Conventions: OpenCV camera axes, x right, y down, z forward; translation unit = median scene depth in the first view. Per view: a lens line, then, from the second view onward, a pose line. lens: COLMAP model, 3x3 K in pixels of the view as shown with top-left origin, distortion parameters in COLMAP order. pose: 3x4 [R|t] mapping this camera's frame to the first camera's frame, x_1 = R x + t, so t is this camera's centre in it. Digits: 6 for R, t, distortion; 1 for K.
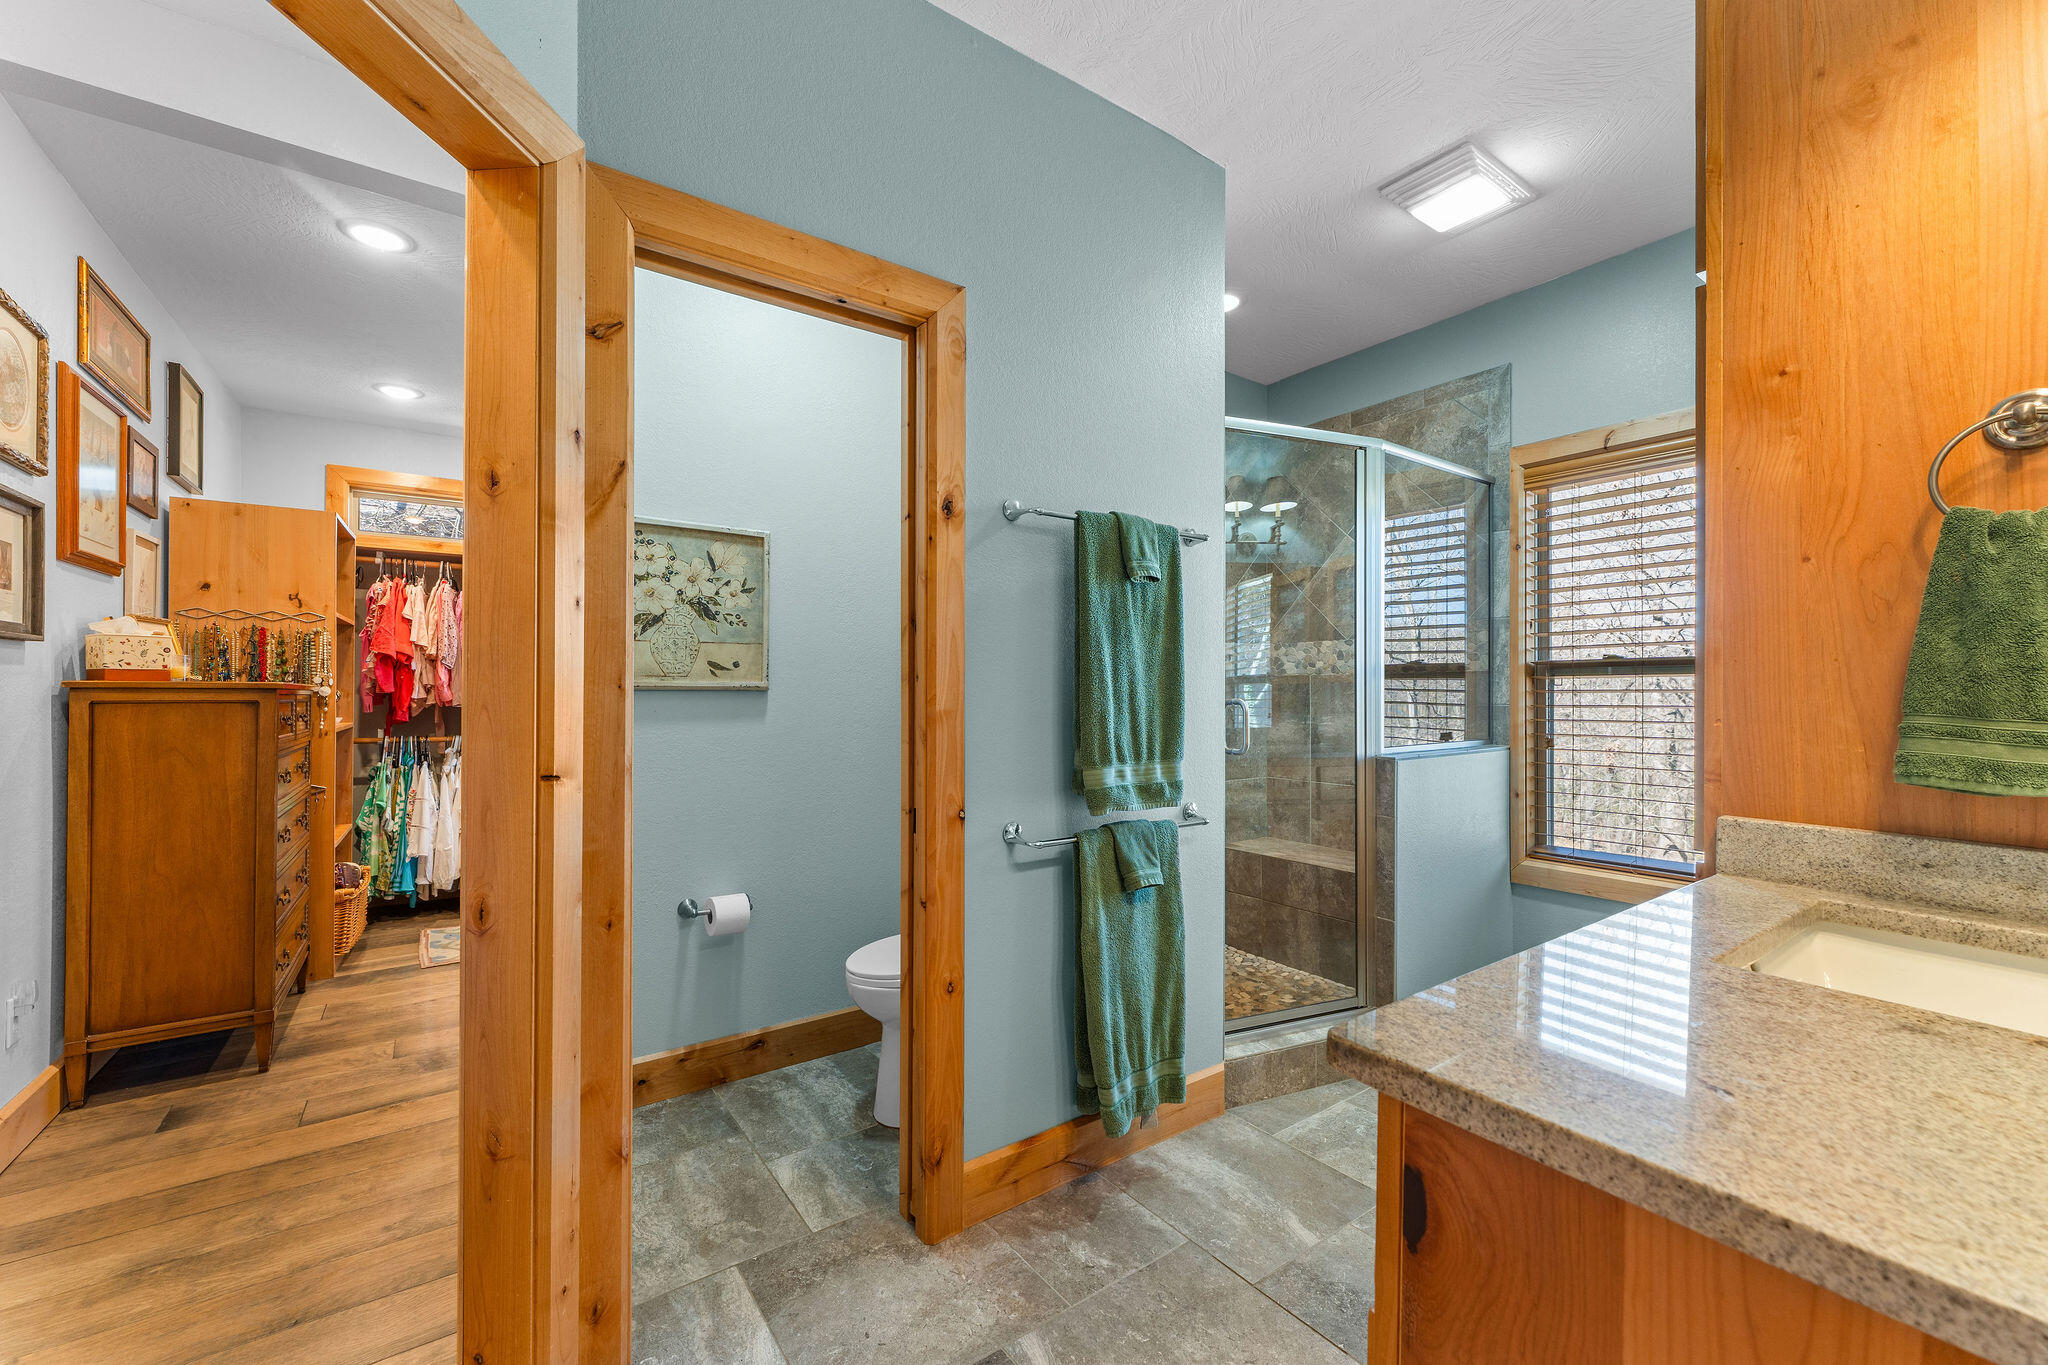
lens RADIAL K [[814.1, 0, 1026.5], [0, 814.1, 684.2], [0, 0, 1]] dist [0.001653, -0.000995]
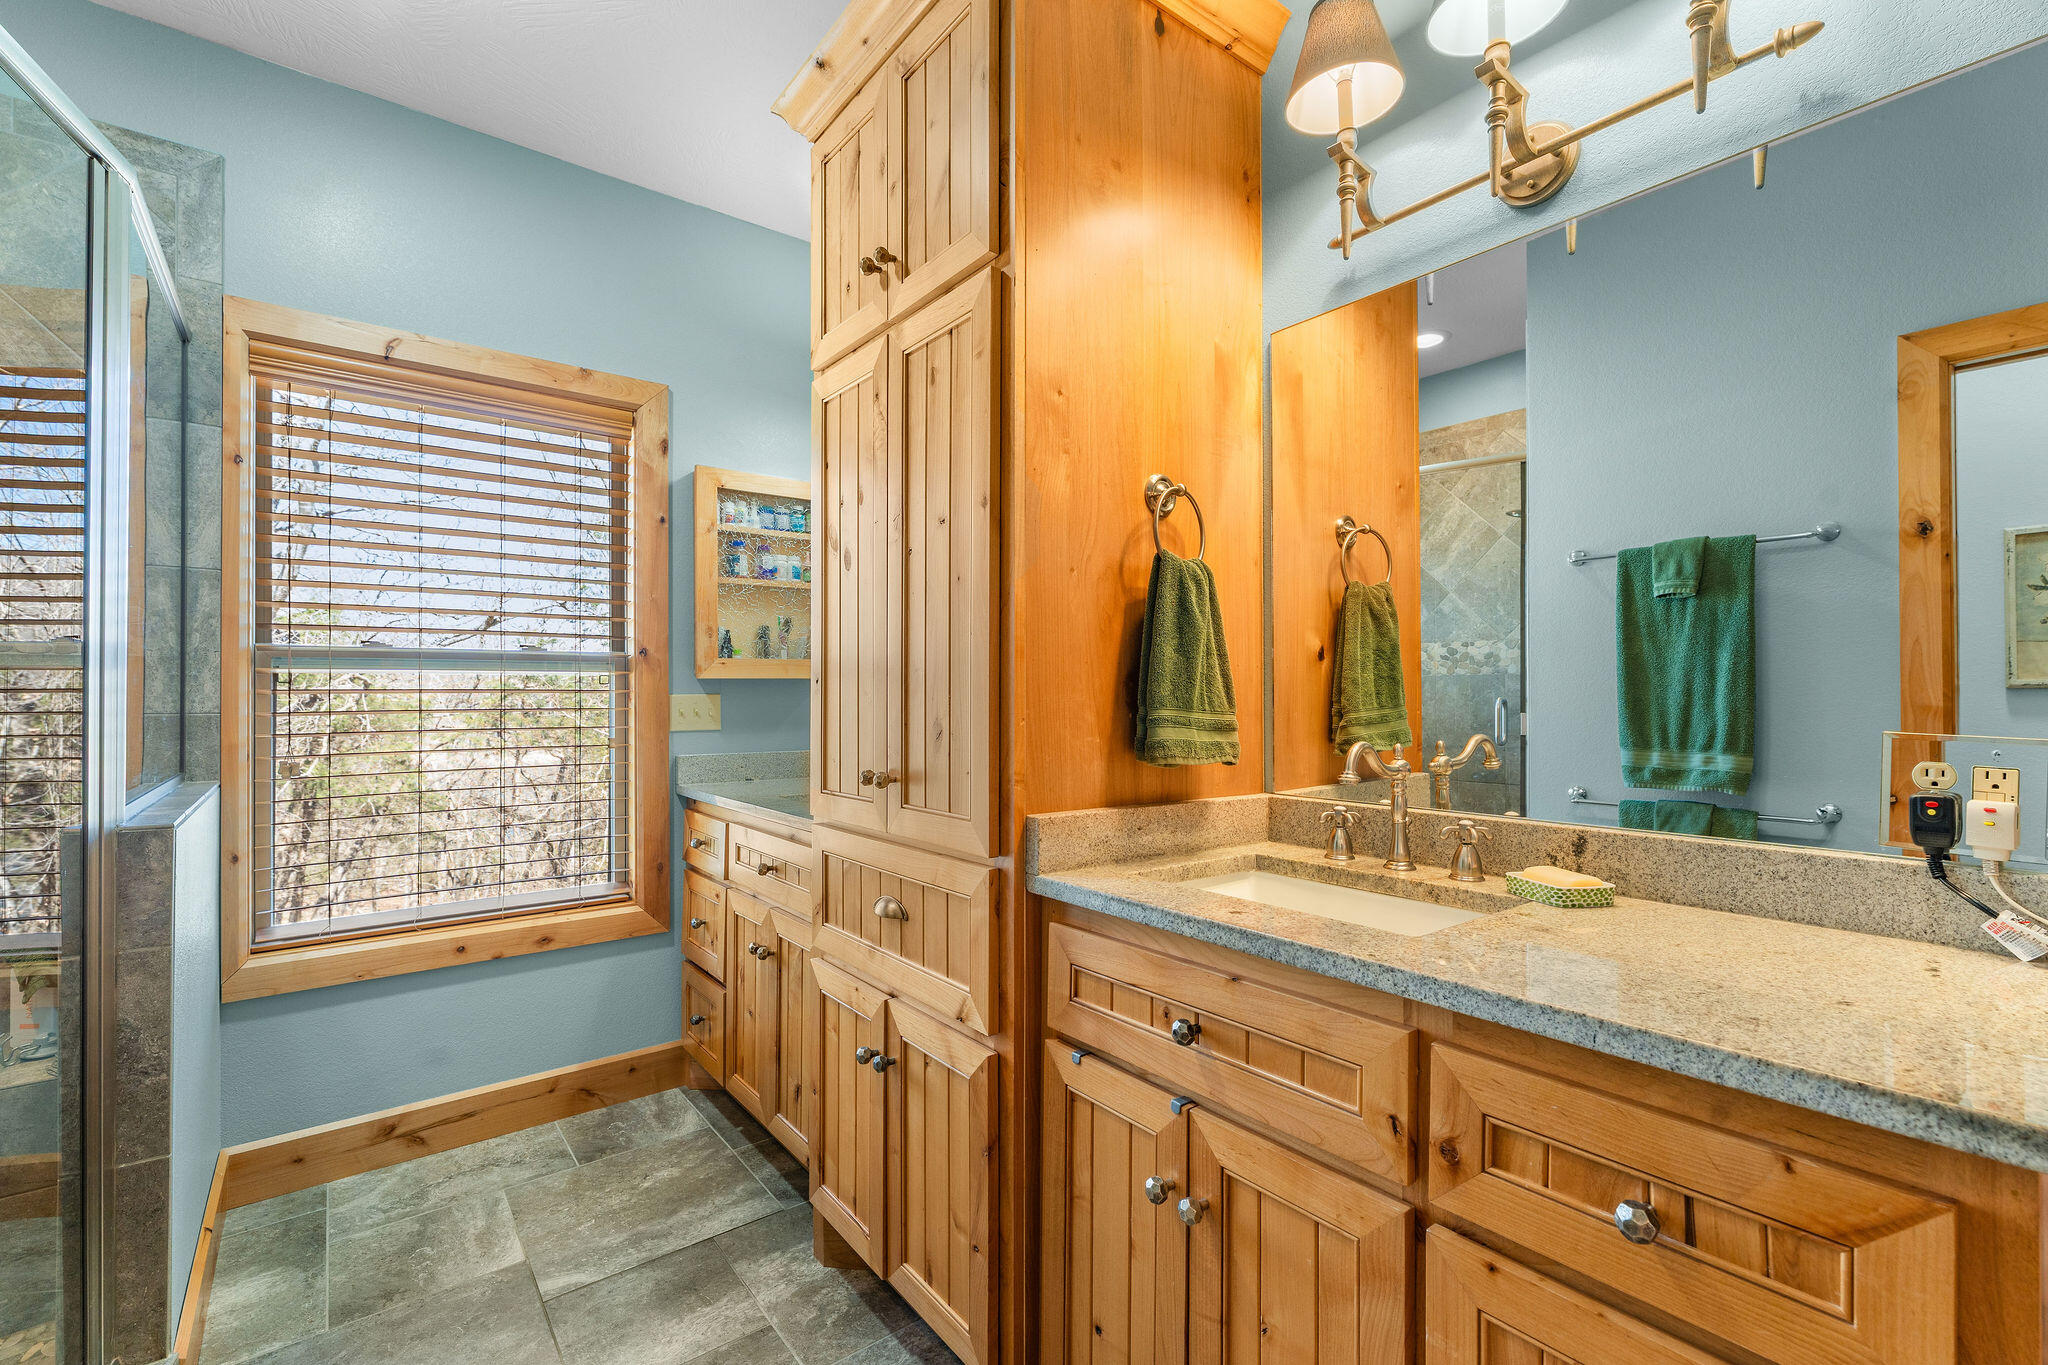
lens RADIAL K [[887.4, 0, 1024.8], [0, 887.4, 686.9], [0, 0, 1]] dist [-0.004936, 0.000020]
pose [[-0.038726, 0.004213, 0.999241, -0.089748], [-0.006991, 0.999965, -0.004487, 0.004066], [-0.999225, -0.007159, -0.038695, 0.421928]]
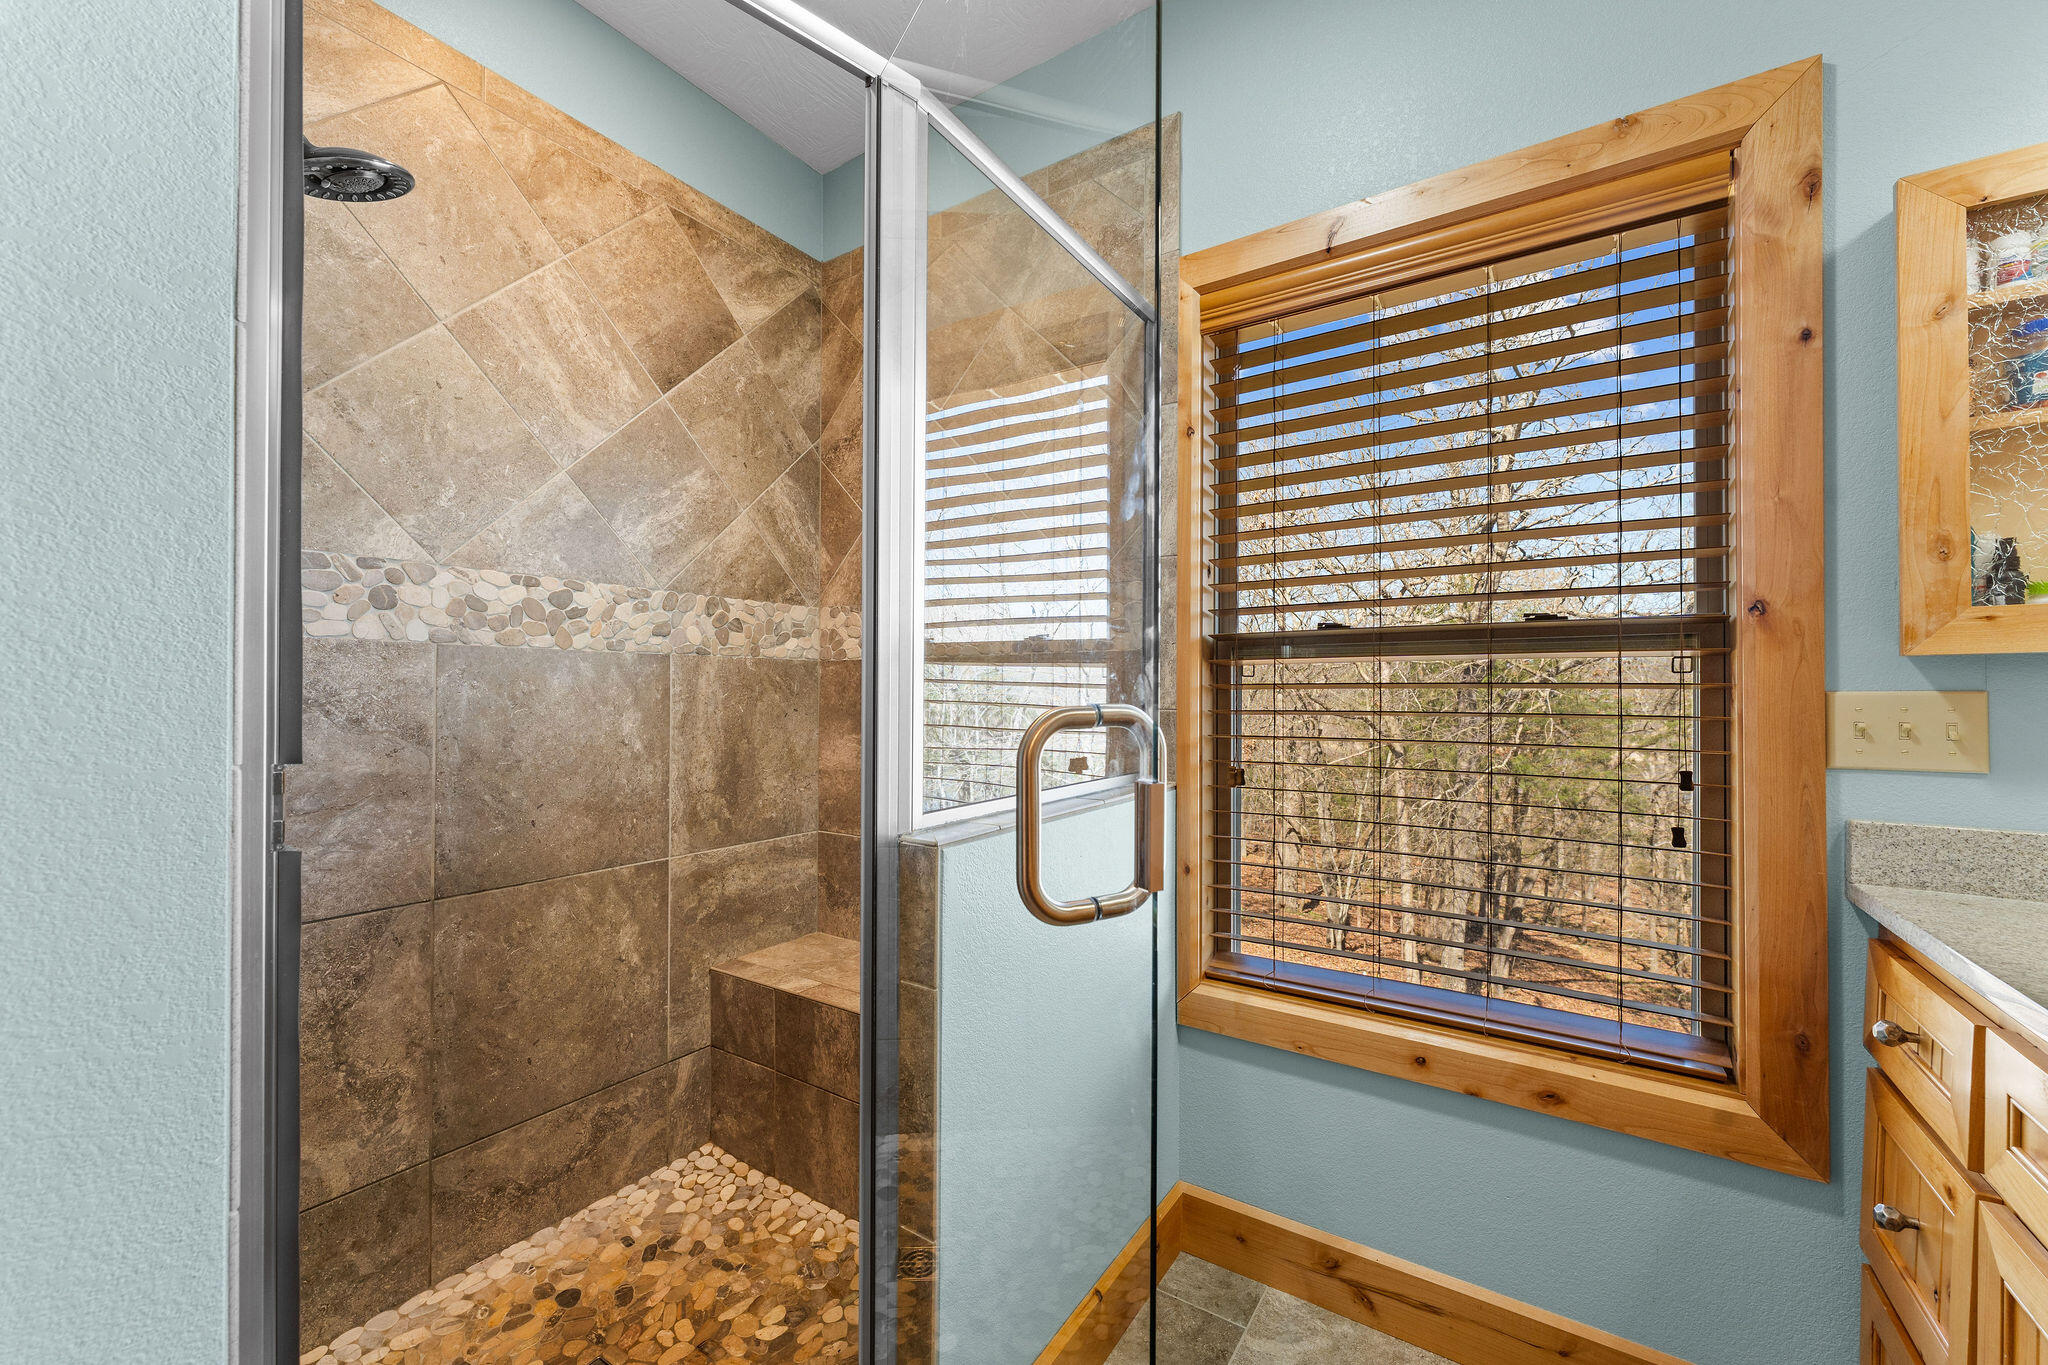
lens RADIAL K [[814.1, 0, 1015.4], [0, 814.1, 687.6], [0, 0, 1]] dist [0.001653, -0.000995]
pose [[0.939859, 0.000852, 0.341561, 0.293418], [-0.002259, 0.999991, 0.003721, 0.007828], [-0.341554, -0.004268, 0.939852, 0.503925]]
